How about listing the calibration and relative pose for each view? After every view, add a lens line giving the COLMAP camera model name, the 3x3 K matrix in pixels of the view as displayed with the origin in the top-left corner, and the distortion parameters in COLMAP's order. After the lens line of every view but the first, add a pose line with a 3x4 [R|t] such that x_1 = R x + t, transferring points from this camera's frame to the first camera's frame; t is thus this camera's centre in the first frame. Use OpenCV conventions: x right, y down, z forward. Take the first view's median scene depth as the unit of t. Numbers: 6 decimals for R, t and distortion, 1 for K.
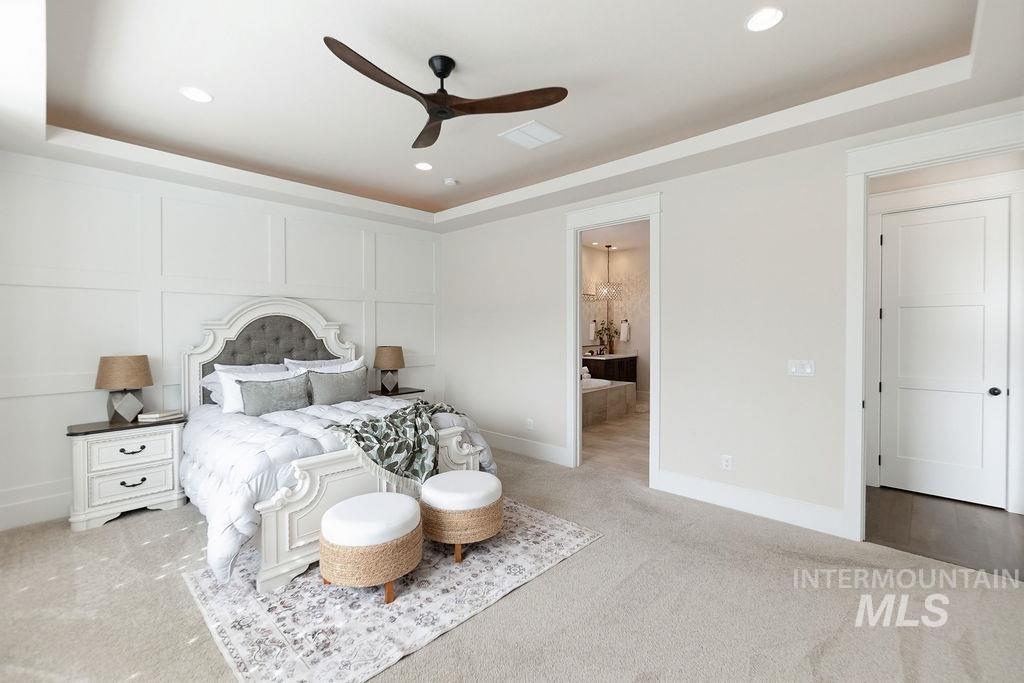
lens RADIAL K [[442.9, 0, 503.2], [0, 442.9, 335.0], [0, 0, 1]] dist [-0.003685, -0.000390]
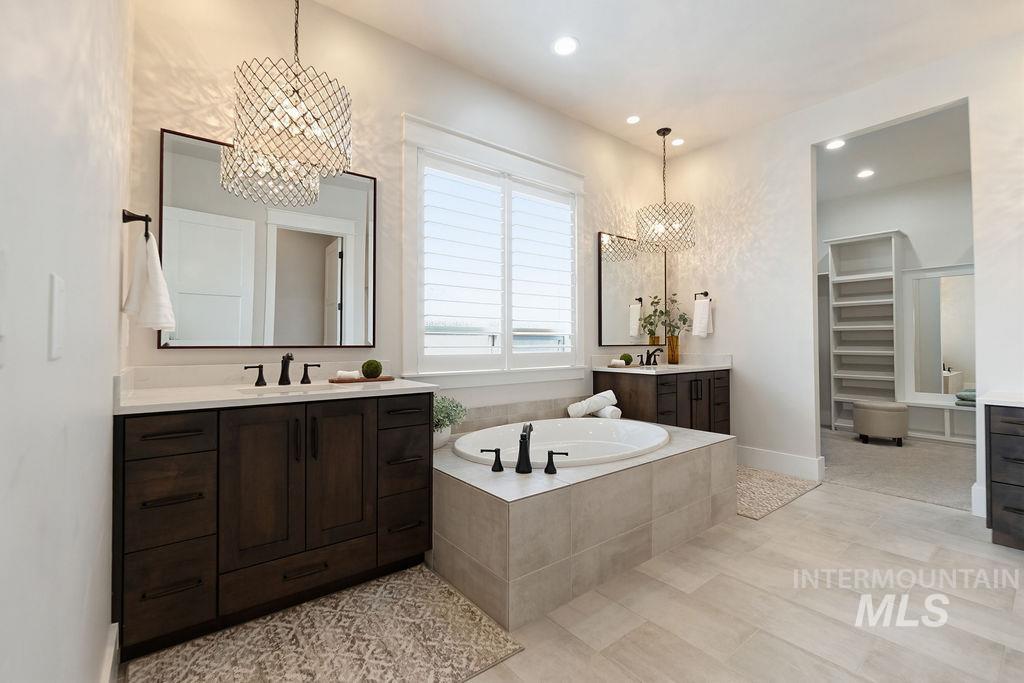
lens RADIAL K [[442.9, 0, 503.2], [0, 442.9, 335.0], [0, 0, 1]] dist [-0.003685, -0.000390]
pose [[0.989386, 0.000058, -0.145314, 0.131705], [-0.004643, 0.999502, -0.031212, 0.027919], [0.145240, 0.031556, 0.988893, 0.498314]]
